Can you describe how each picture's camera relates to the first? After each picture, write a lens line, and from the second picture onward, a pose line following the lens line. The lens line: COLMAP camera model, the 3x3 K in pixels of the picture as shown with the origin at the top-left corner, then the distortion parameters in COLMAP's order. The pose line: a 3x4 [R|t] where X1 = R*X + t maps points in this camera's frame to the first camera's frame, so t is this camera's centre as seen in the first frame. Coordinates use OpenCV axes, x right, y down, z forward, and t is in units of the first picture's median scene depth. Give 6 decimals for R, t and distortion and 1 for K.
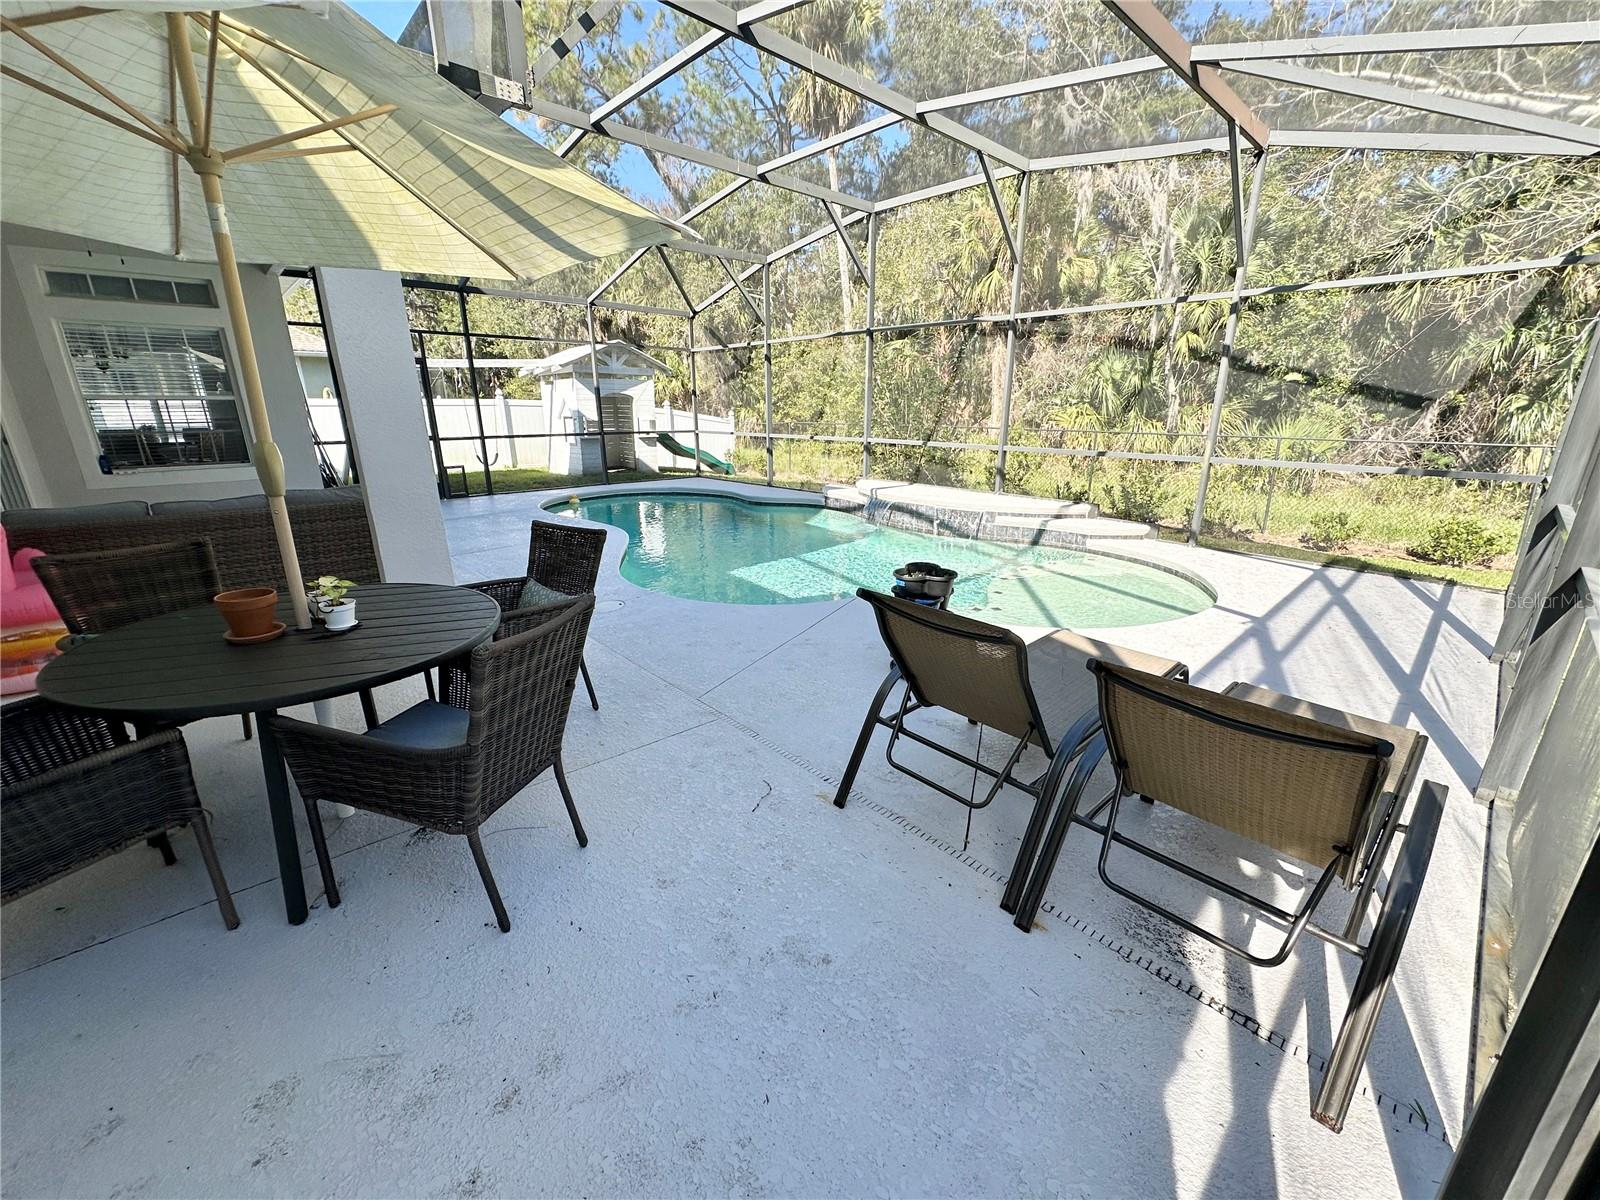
lens RADIAL K [[637.6, 0, 809.9], [0, 637.6, 596.0], [0, 0, 1]] dist [-0.002505, -0.000110]
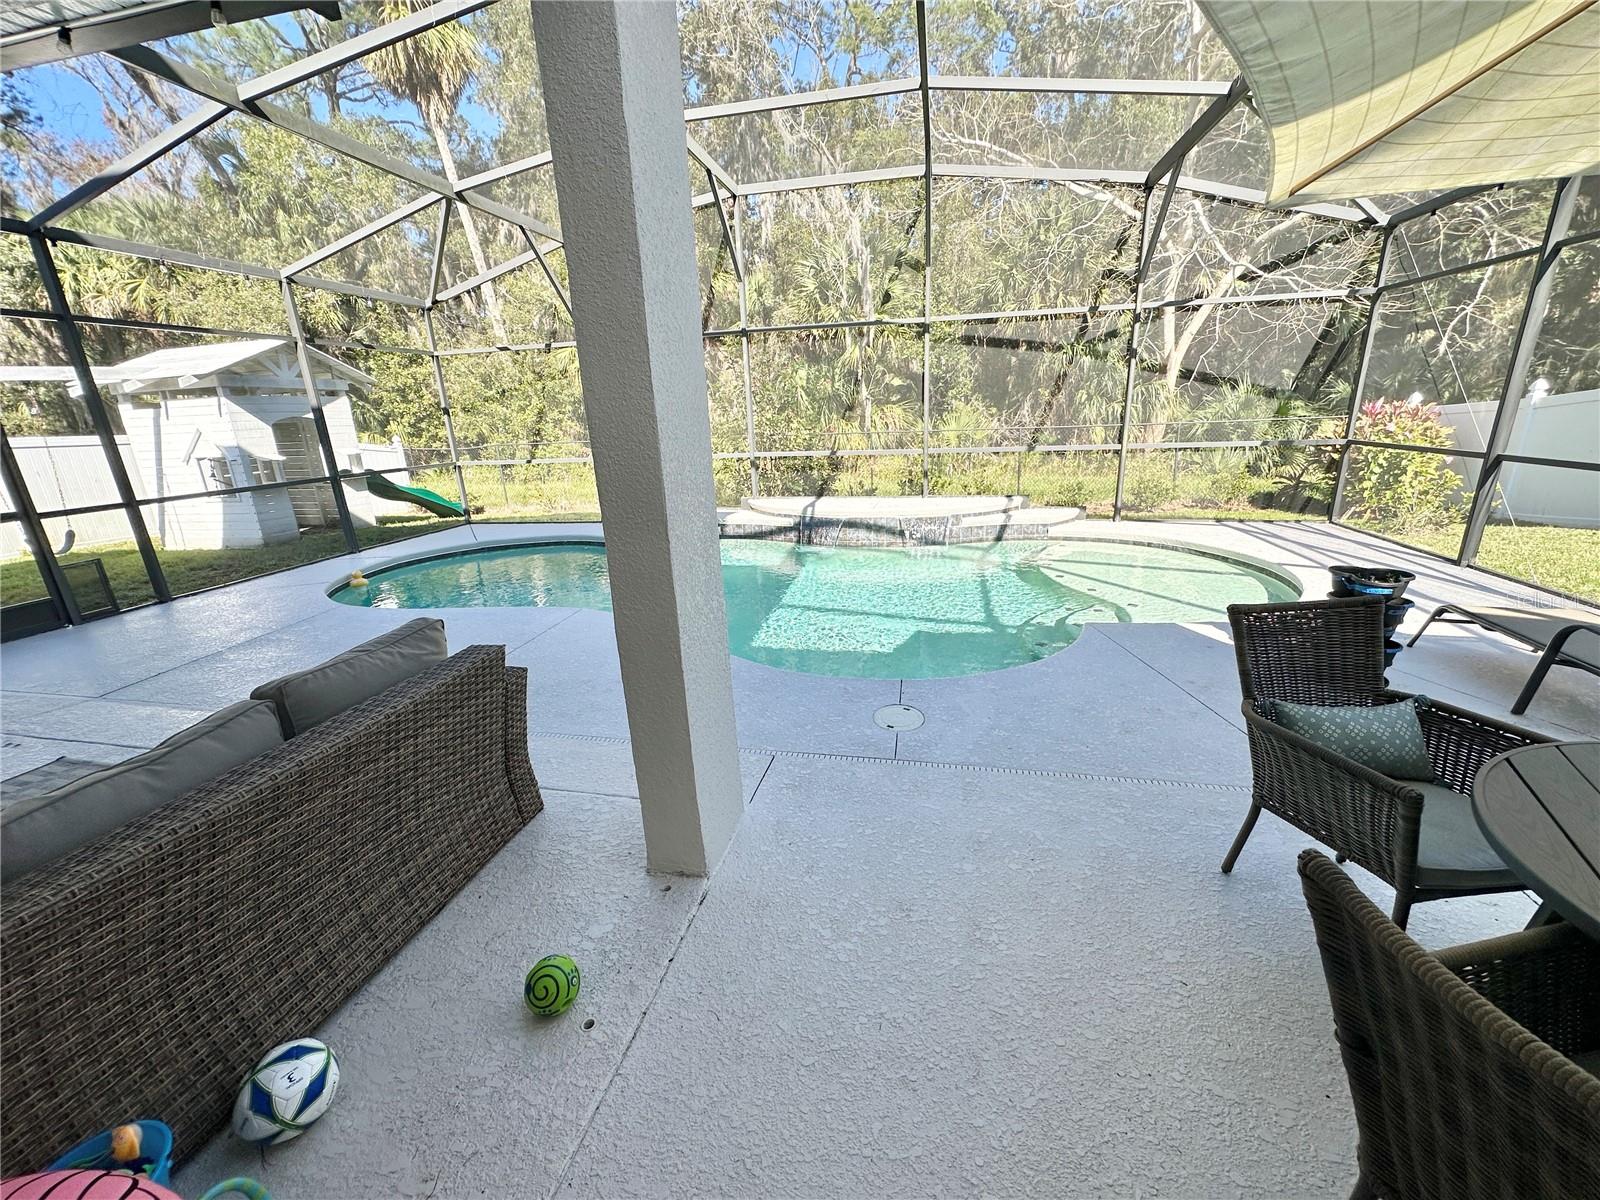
lens RADIAL K [[637.6, 0, 805.8], [0, 637.6, 594.6], [0, 0, 1]] dist [-0.002505, -0.000110]
pose [[0.819406, -0.194268, 0.539290, -0.419585], [0.204405, 0.977997, 0.041726, -0.089712], [-0.535530, 0.076043, 0.841086, 0.269927]]
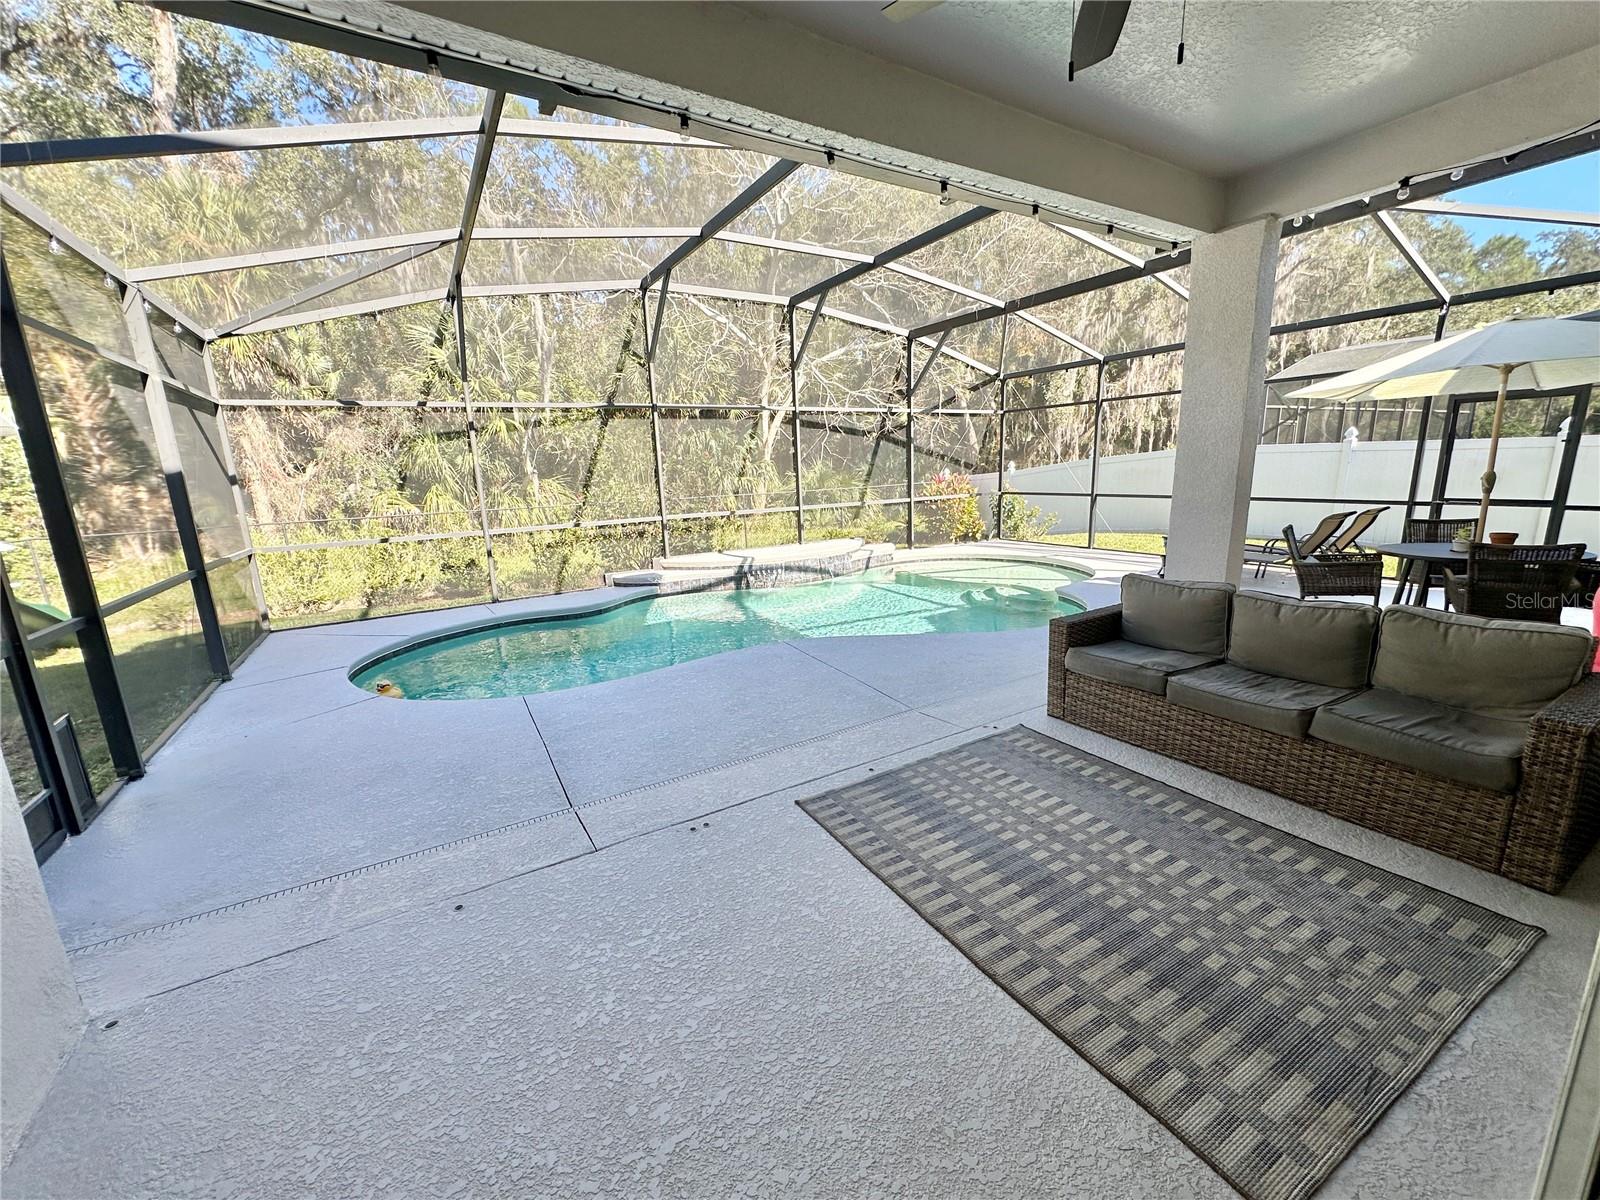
lens RADIAL K [[637.6, 0, 804.3], [0, 637.6, 608.4], [0, 0, 1]] dist [-0.002505, -0.000110]
pose [[0.216603, -0.237879, 0.946835, -0.929869], [0.313395, 0.935471, 0.163330, -0.242908], [-0.924590, 0.261356, 0.277177, 0.666983]]
